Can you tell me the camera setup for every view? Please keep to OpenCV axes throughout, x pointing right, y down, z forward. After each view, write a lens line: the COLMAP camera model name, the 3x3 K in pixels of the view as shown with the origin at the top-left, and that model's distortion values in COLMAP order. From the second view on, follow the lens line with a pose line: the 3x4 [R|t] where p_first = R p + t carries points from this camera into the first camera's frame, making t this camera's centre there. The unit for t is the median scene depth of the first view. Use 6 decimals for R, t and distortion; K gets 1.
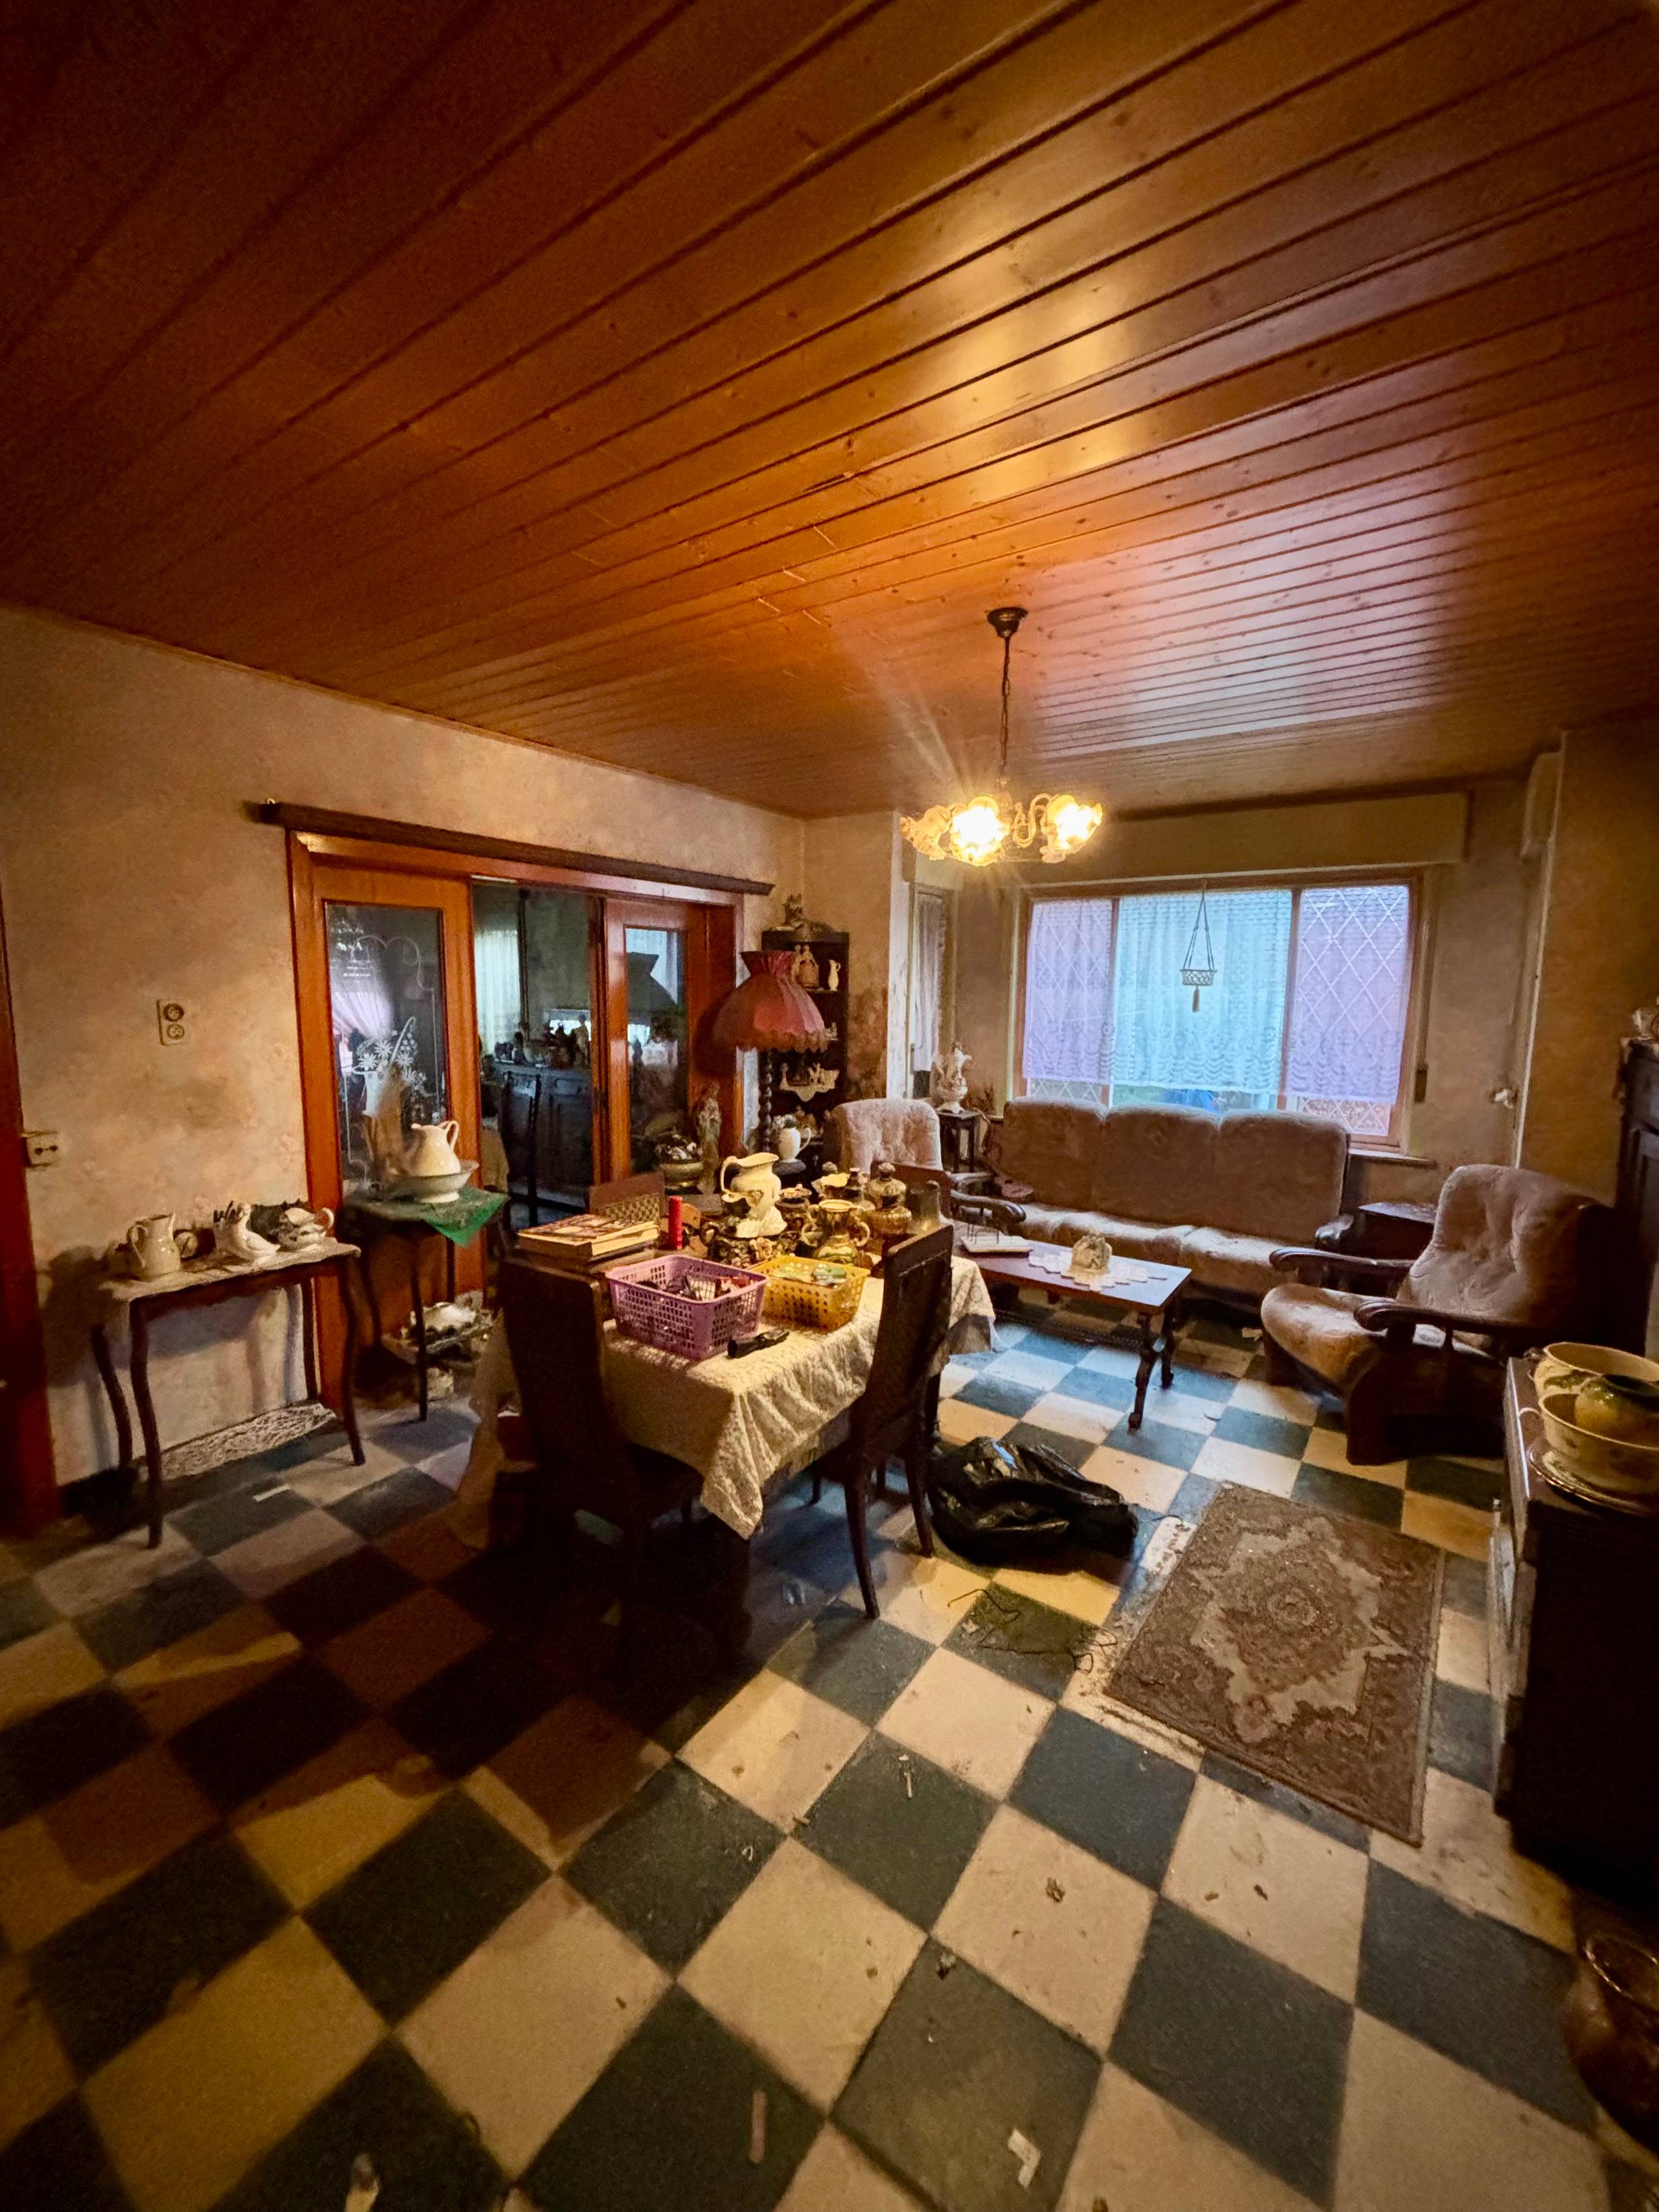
lens RADIAL K [[892.7, 0, 831.3], [0, 892.7, 1102.5], [0, 0, 1]] dist [-0.000903, -0.000031]
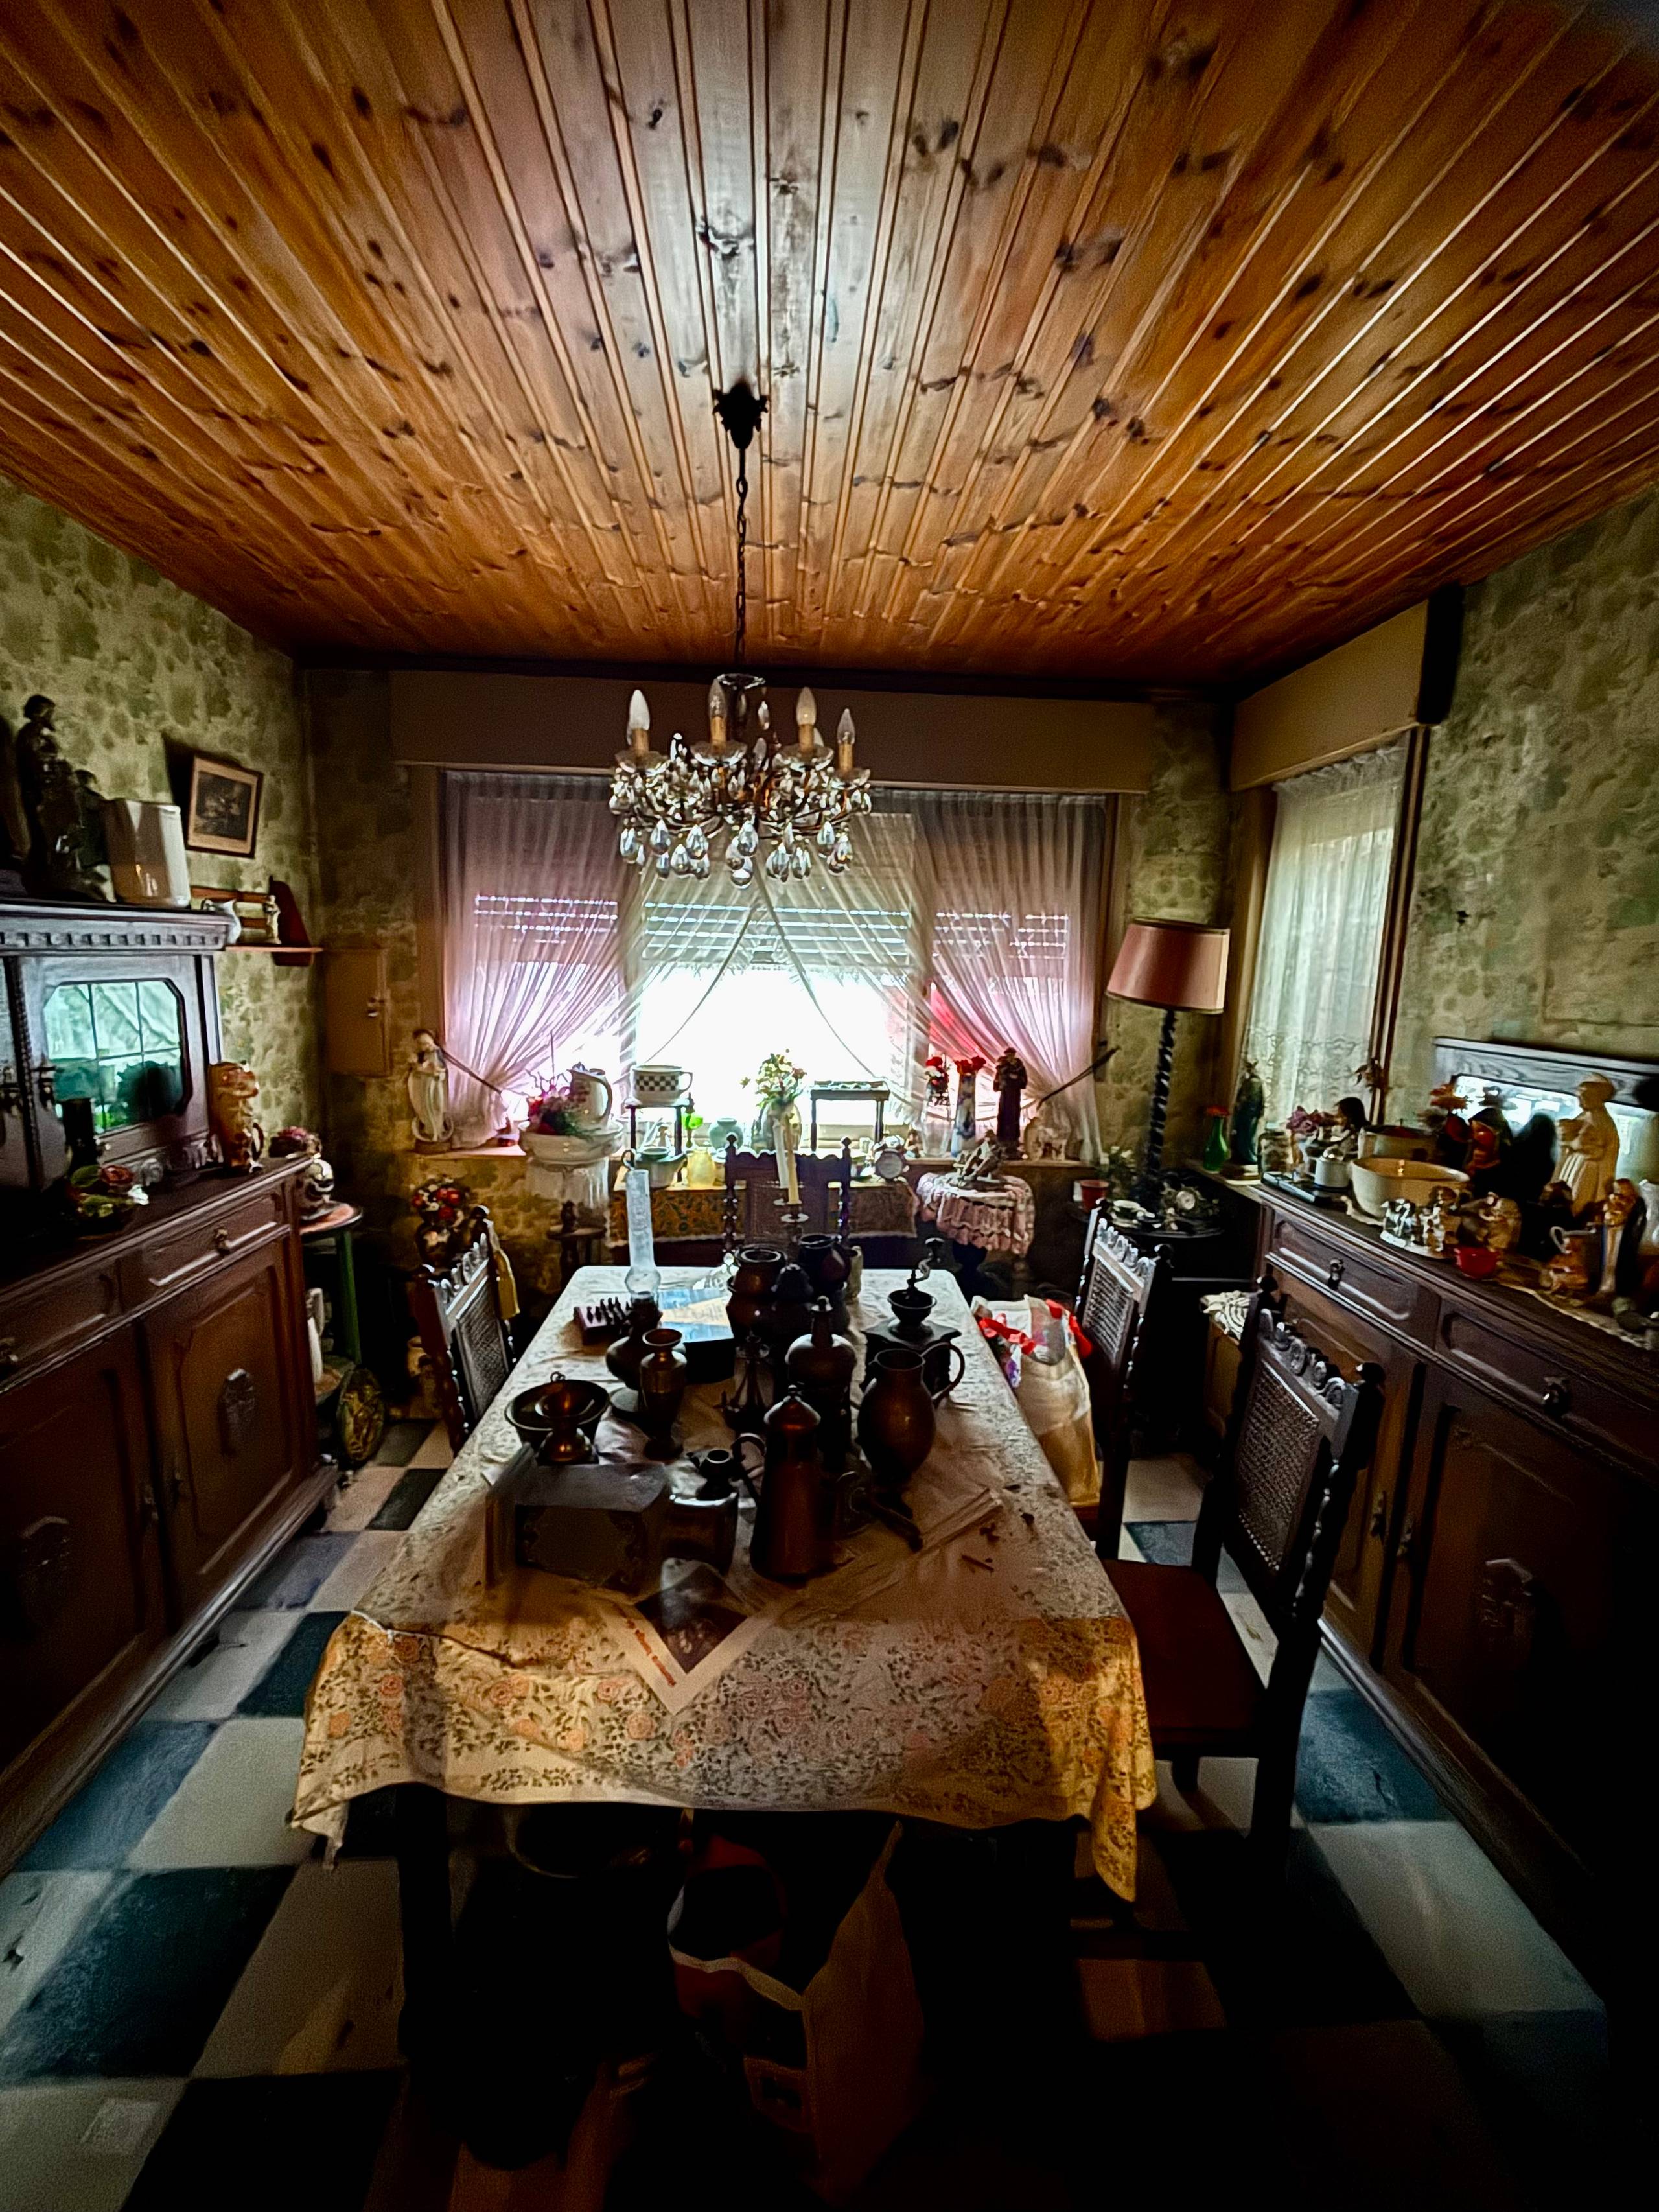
lens RADIAL K [[892.7, 0, 829.5], [0, 892.7, 1105.2], [0, 0, 1]] dist [-0.000903, -0.000031]
pose [[0.618682, 0.128250, -0.775103, -0.200831], [-0.106200, 0.991183, 0.079235, -0.082480], [0.778431, 0.033294, 0.626847, 0.608102]]
